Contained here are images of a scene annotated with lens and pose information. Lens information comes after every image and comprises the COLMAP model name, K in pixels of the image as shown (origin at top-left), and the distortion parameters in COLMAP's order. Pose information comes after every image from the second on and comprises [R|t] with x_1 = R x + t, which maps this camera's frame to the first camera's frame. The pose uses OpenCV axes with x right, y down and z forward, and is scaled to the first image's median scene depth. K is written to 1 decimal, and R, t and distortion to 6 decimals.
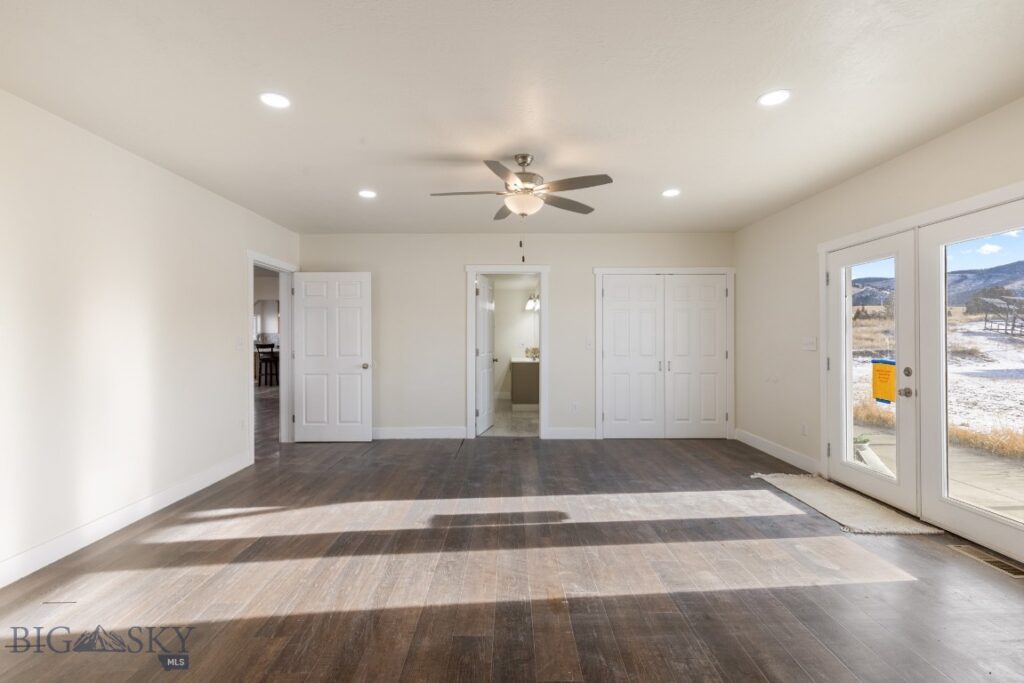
lens RADIAL K [[467.5, 0, 513.9], [0, 467.5, 339.9], [0, 0, 1]] dist [0.001175, 0.000089]
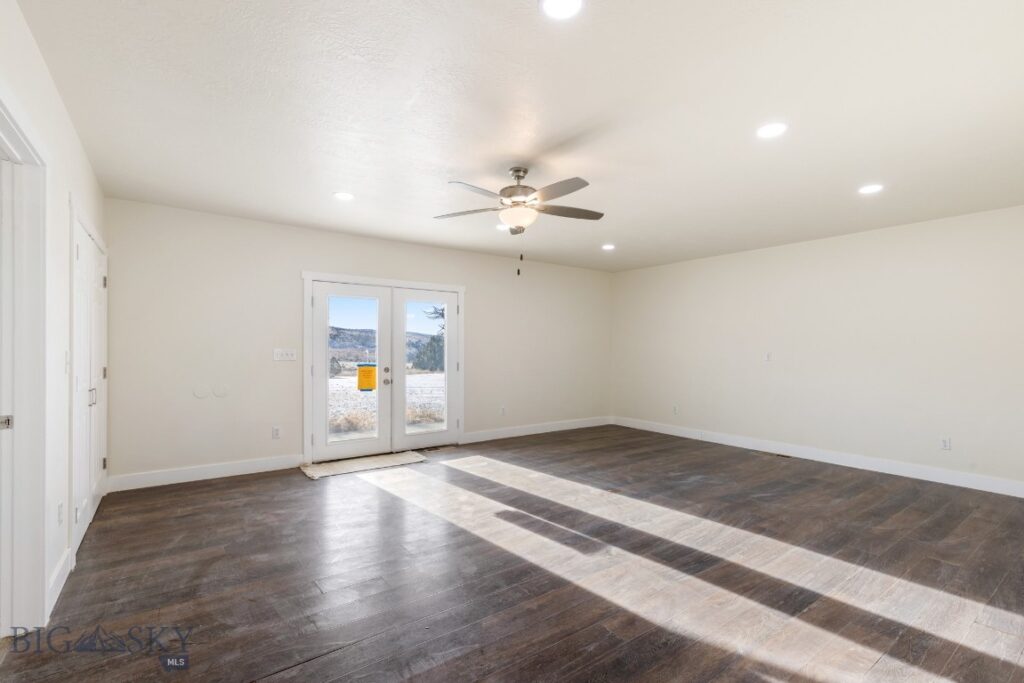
lens RADIAL K [[467.5, 0, 512.3], [0, 467.5, 344.7], [0, 0, 1]] dist [0.001175, 0.000089]
pose [[-0.588330, 0.005253, 0.808604, -0.951095], [0.000406, 0.999981, -0.006201, -0.013232], [-0.808621, -0.003320, -0.588321, 1.942272]]
